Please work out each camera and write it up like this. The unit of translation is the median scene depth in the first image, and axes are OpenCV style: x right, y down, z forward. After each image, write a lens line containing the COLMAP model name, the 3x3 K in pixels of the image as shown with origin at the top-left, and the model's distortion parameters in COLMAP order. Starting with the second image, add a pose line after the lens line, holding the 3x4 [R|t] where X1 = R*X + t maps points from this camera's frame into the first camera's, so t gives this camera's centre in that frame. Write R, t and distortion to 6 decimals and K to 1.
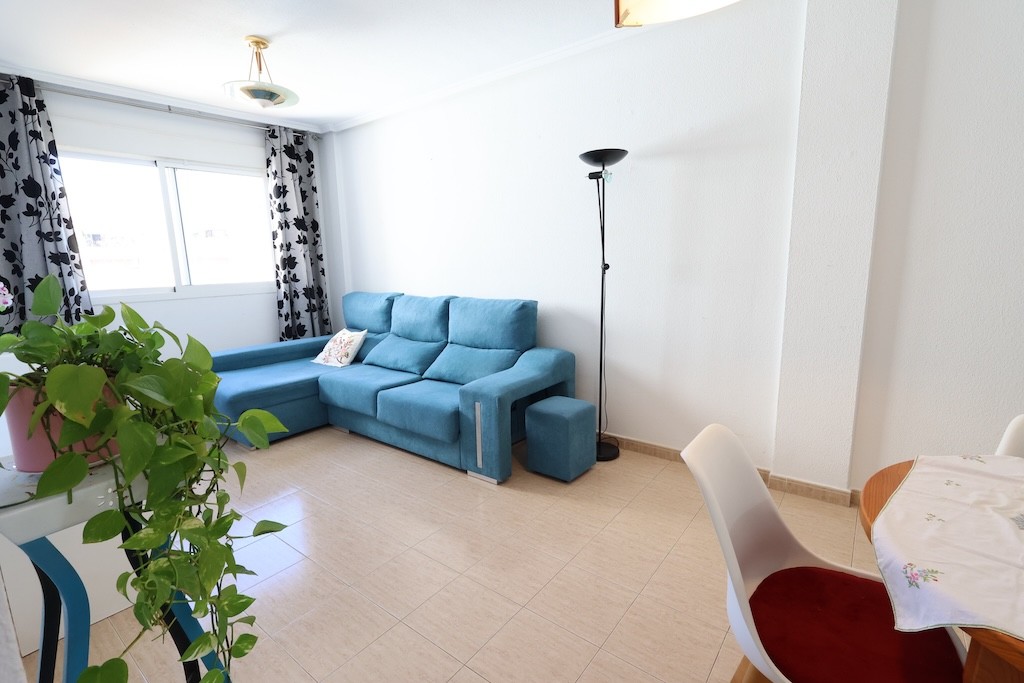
lens RADIAL K [[475.2, 0, 512.0], [0, 475.2, 341.5], [0, 0, 1]] dist [0.001281, 0.000253]
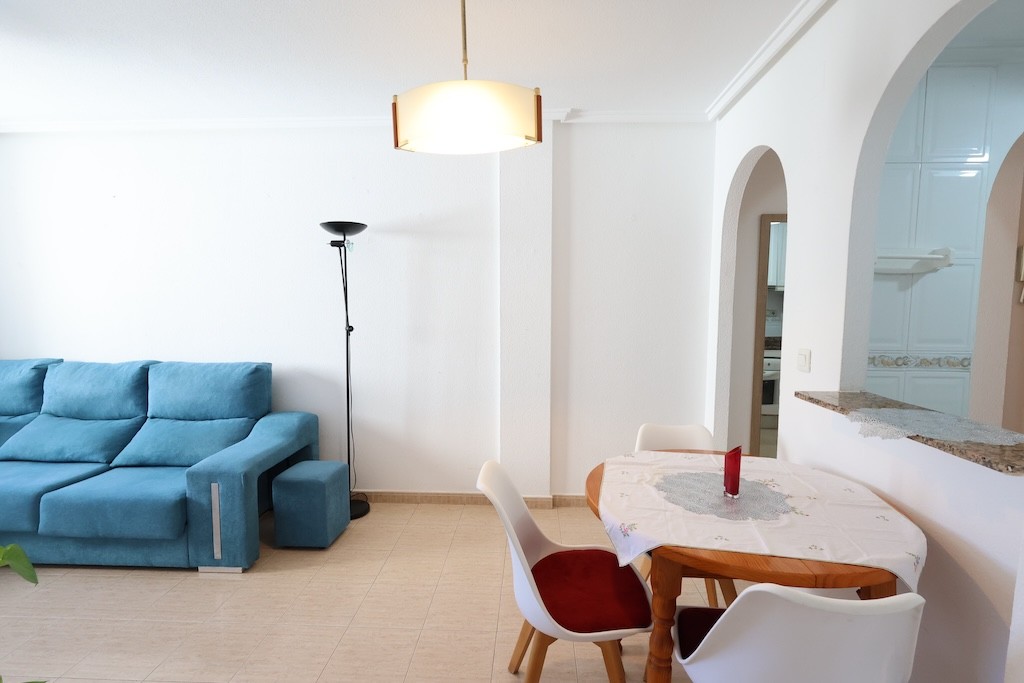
lens RADIAL K [[475.2, 0, 512.0], [0, 475.2, 341.5], [0, 0, 1]] dist [0.001281, 0.000253]
pose [[0.816179, -0.019078, 0.577484, -0.106348], [0.078258, 0.993895, -0.077770, -0.017592], [-0.572475, 0.108667, 0.812690, -0.051235]]
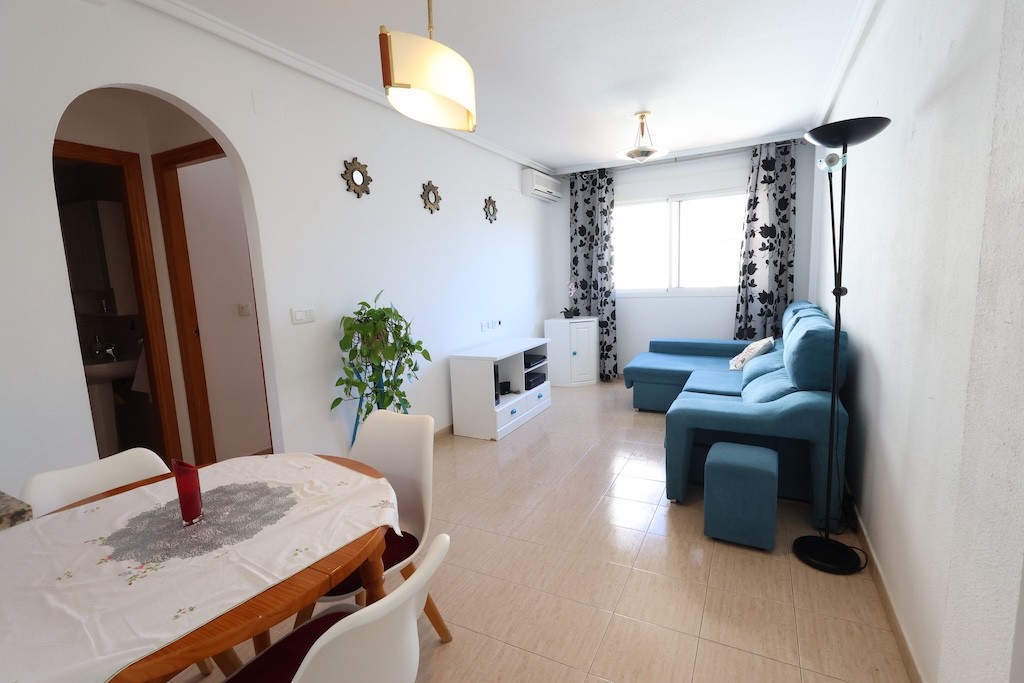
lens RADIAL K [[475.2, 0, 512.0], [0, 475.2, 341.5], [0, 0, 1]] dist [0.001281, 0.000253]
pose [[0.184440, 0.155008, -0.970543, 0.711105], [-0.135563, 0.982059, 0.131085, -0.102008], [0.973450, 0.107393, 0.202144, 0.369371]]
